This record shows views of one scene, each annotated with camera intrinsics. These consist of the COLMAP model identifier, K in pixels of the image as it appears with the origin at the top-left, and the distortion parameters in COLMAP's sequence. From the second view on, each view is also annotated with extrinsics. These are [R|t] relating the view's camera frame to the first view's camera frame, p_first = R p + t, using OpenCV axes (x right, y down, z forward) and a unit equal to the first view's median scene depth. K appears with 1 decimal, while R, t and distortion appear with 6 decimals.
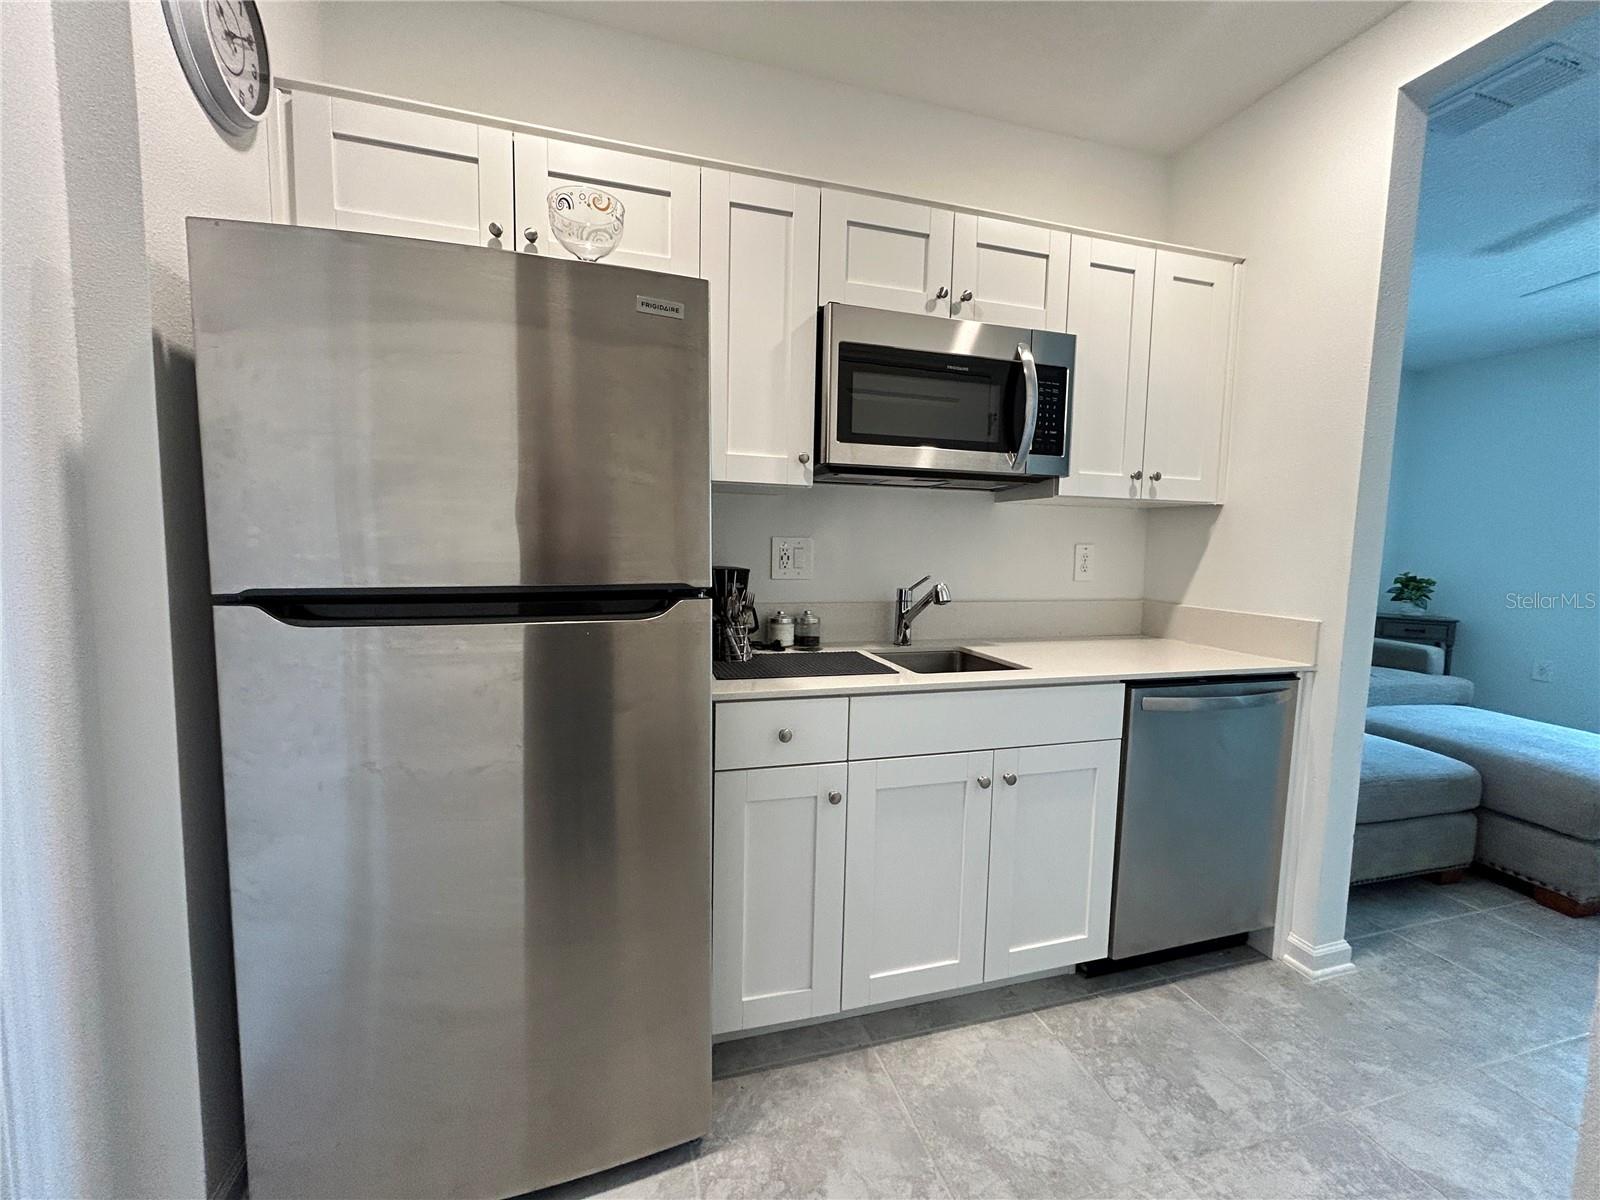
lens RADIAL K [[648.0, 0, 795.4], [0, 648.0, 602.3], [0, 0, 1]] dist [0.001891, 0.000309]
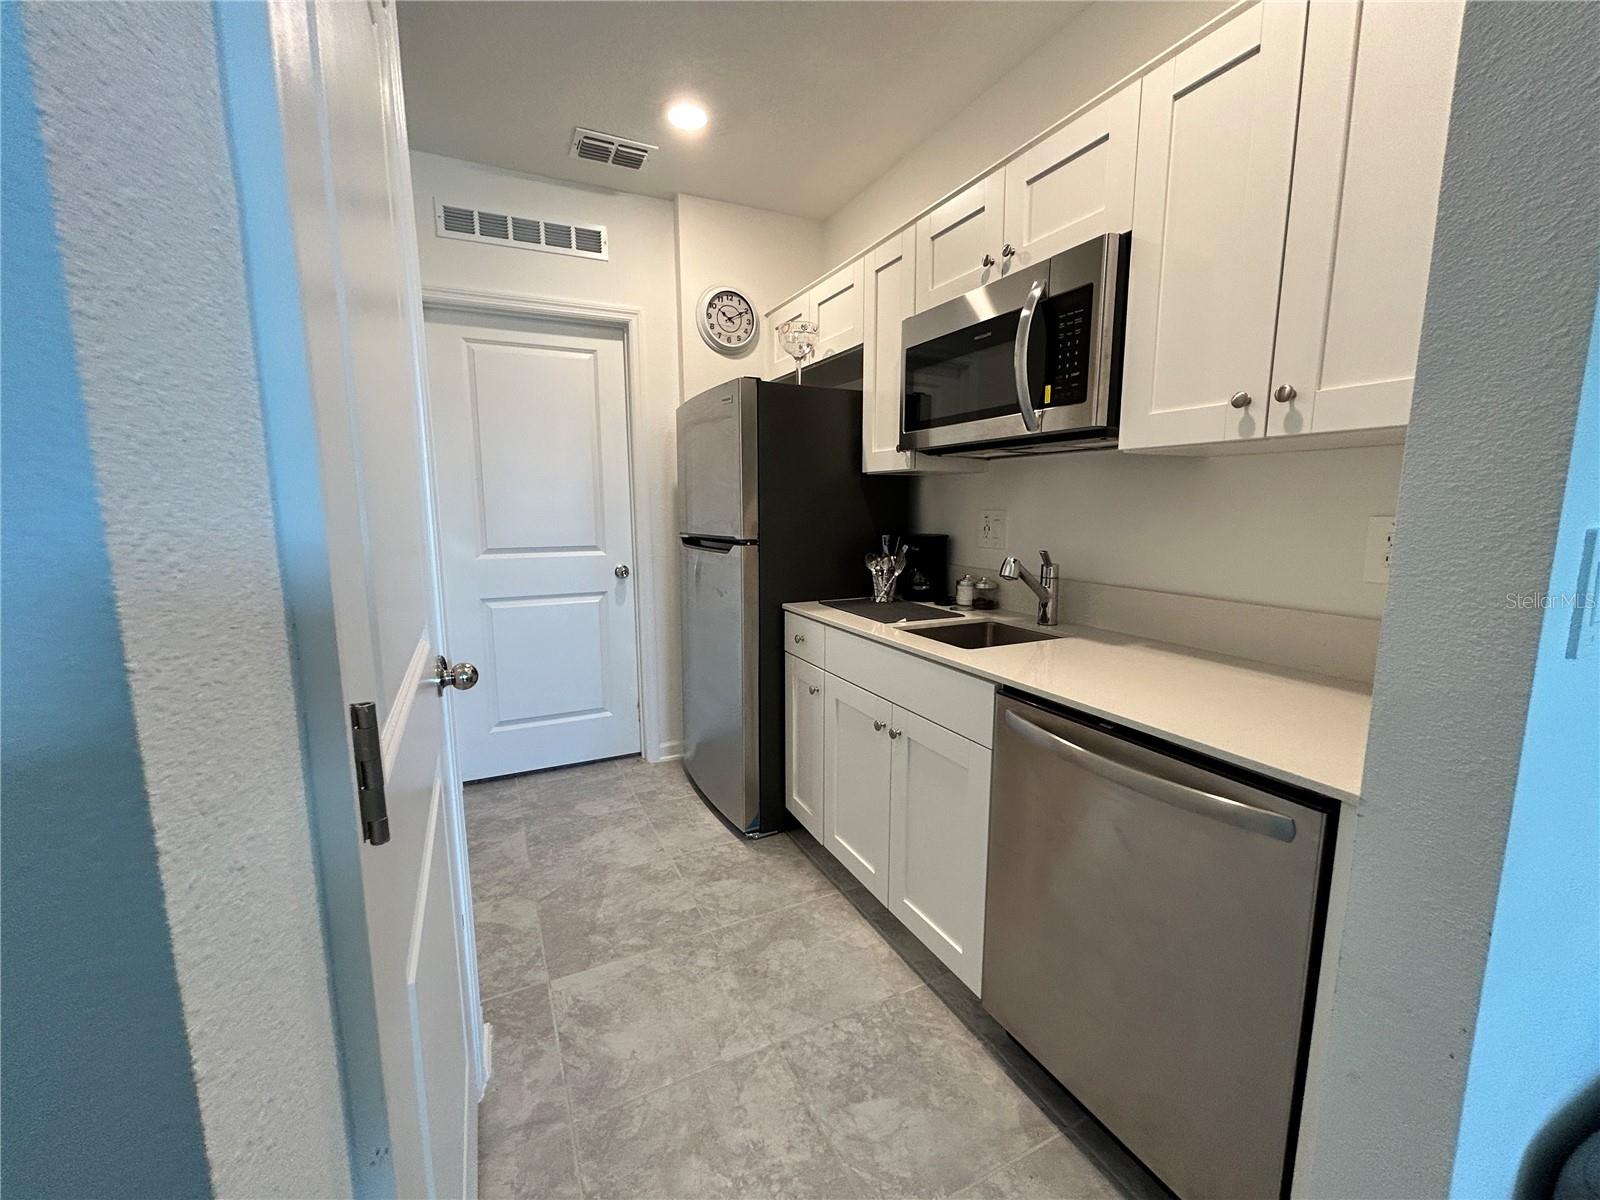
lens RADIAL K [[656.7, 0, 800.2], [0, 656.7, 599.0], [0, 0, 1]] dist [0.001003, 0.000444]
pose [[0.168606, 0.123457, -0.977921, 1.338792], [-0.084301, 0.990296, 0.110485, -0.057832], [0.982072, 0.063812, 0.177378, 0.628701]]
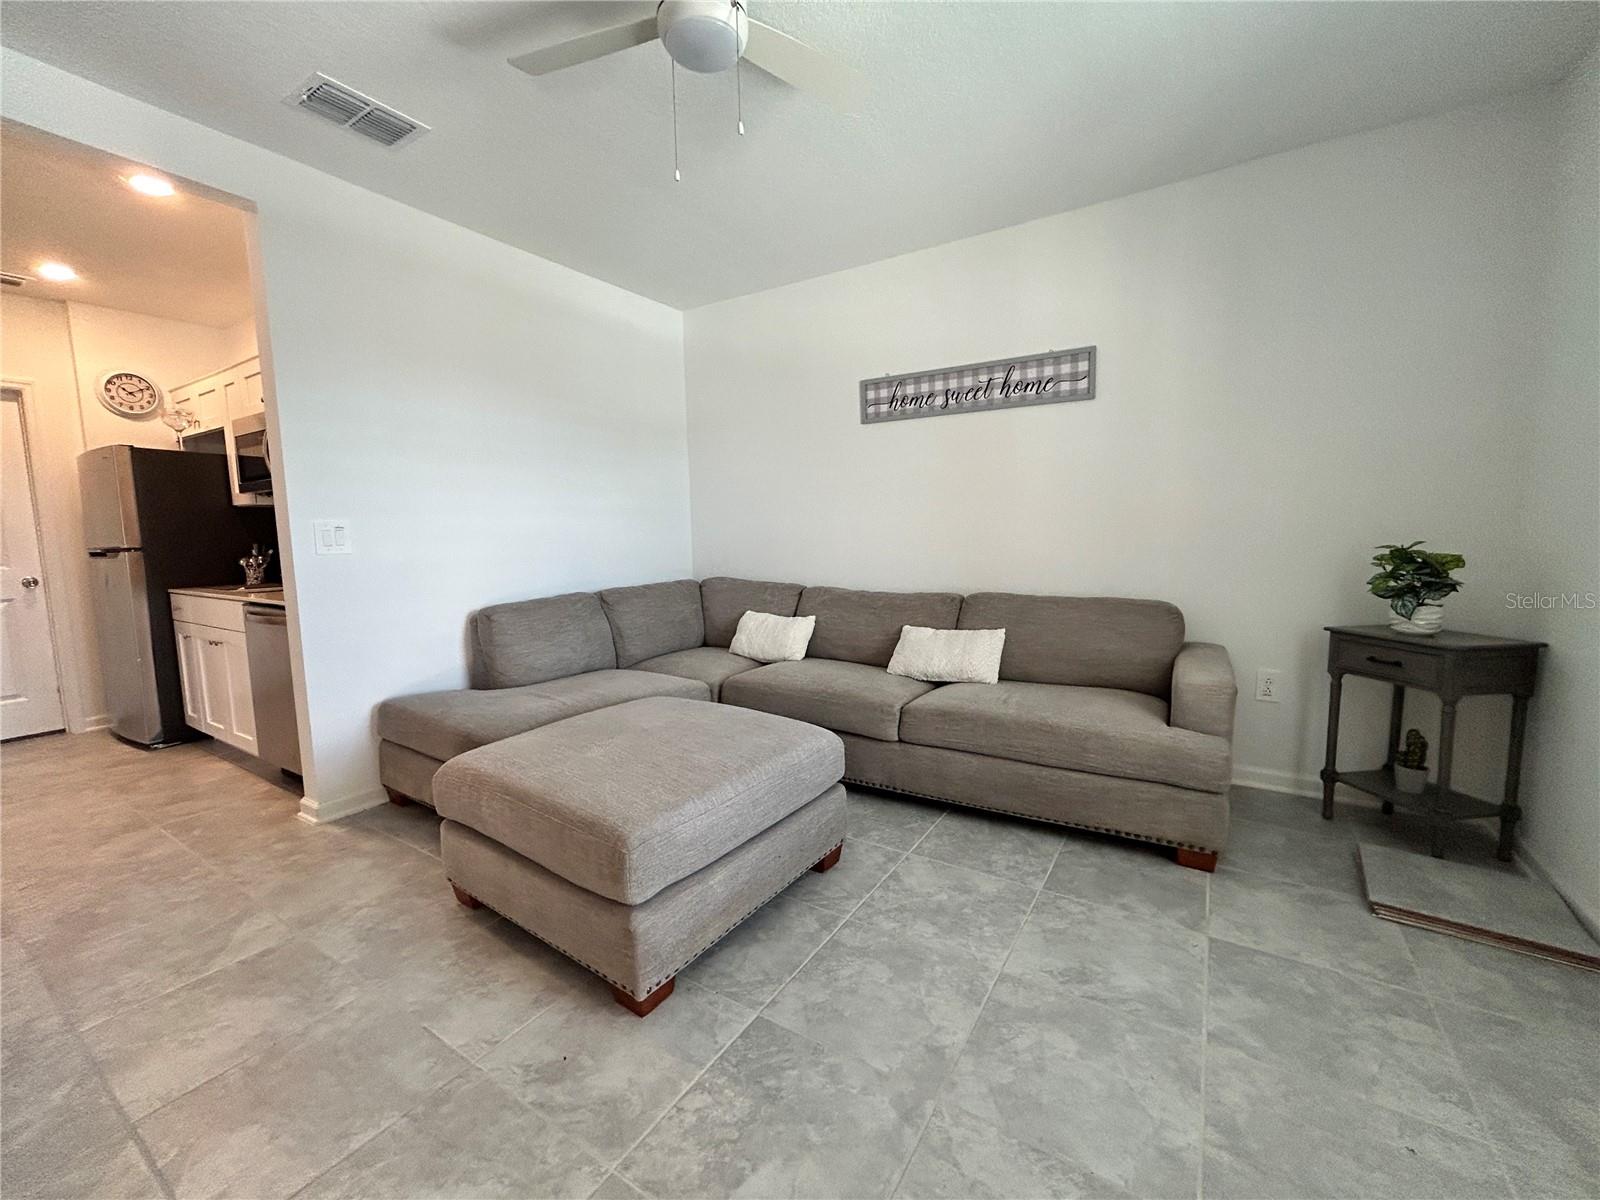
lens RADIAL K [[656.7, 0, 800.2], [0, 656.7, 599.0], [0, 0, 1]] dist [0.001003, 0.000444]
pose [[0.649689, 0.049076, -0.758614, 3.075633], [-0.039558, 0.998745, 0.030733, -0.003096], [0.759170, 0.010042, 0.650815, 1.036658]]
